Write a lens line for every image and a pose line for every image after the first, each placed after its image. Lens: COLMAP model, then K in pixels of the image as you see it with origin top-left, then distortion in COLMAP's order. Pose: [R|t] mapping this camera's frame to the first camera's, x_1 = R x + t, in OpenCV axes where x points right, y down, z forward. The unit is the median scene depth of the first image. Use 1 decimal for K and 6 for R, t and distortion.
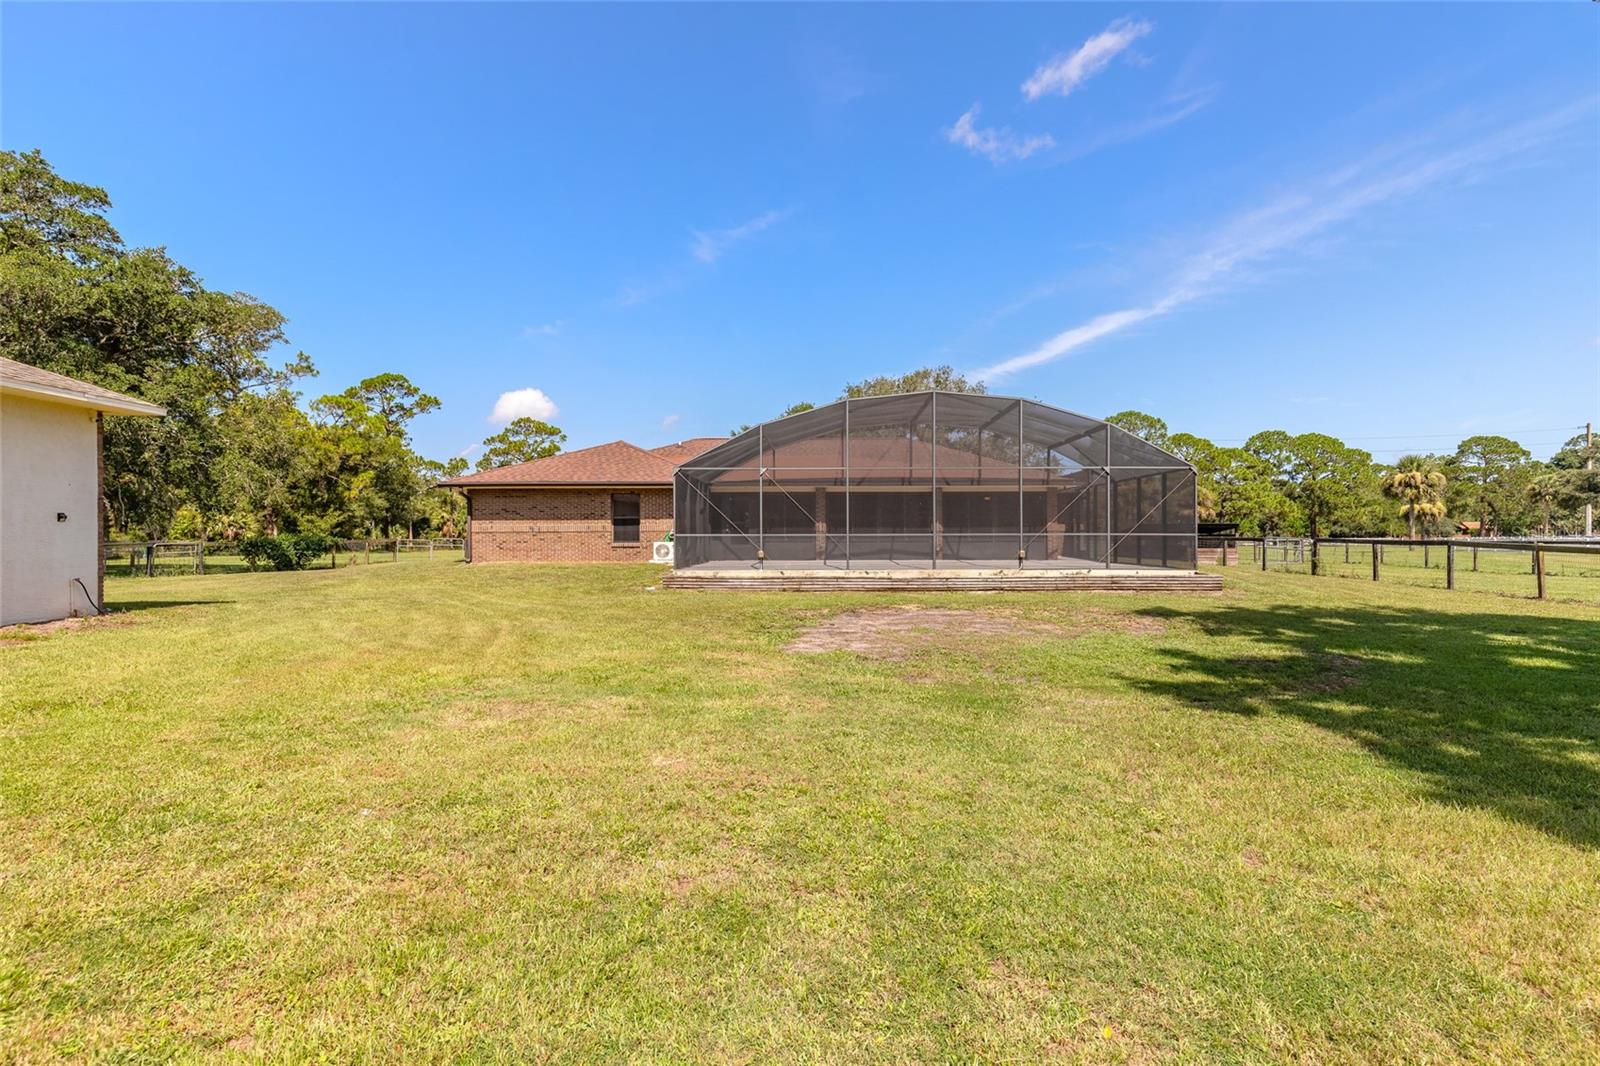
lens RADIAL K [[720.7, 0, 791.7], [0, 720.7, 542.8], [0, 0, 1]] dist [0.000121, -0.000426]
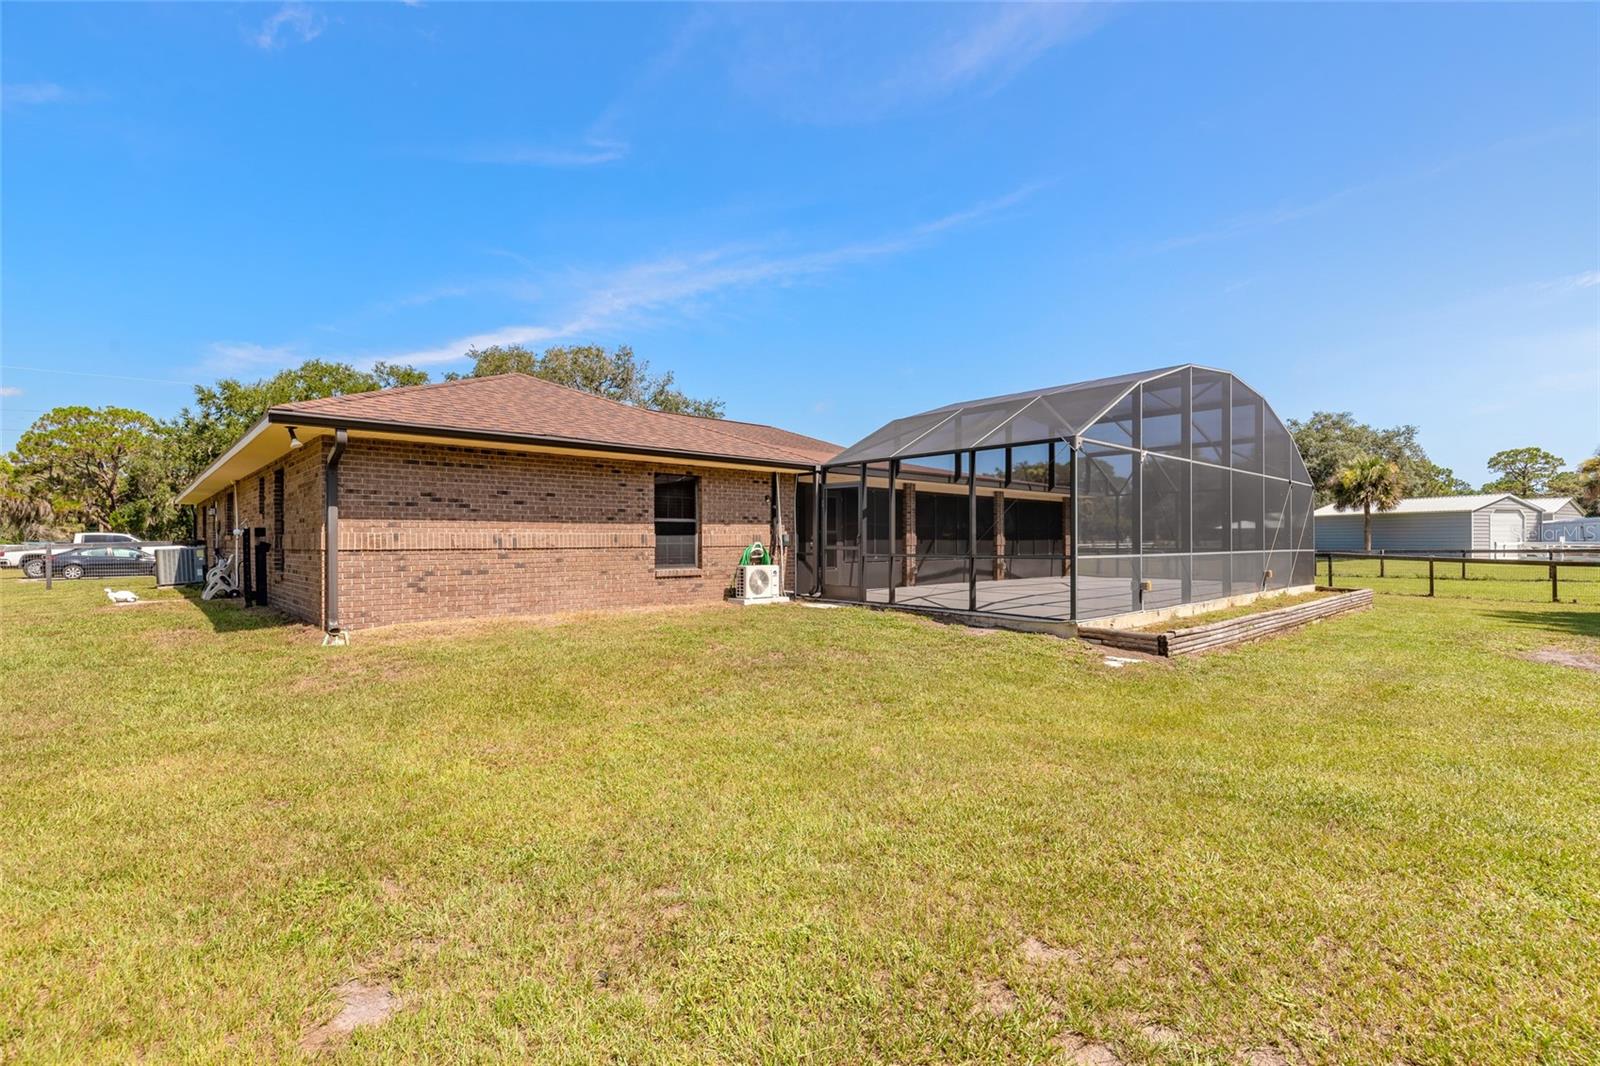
lens RADIAL K [[720.7, 0, 790.9], [0, 720.7, 536.3], [0, 0, 1]] dist [0.000121, -0.000426]
pose [[0.720512, 0.007837, 0.693398, -0.536077], [0.003681, 0.999879, -0.015126, -0.015152], [-0.693433, 0.013451, 0.720396, 0.561764]]
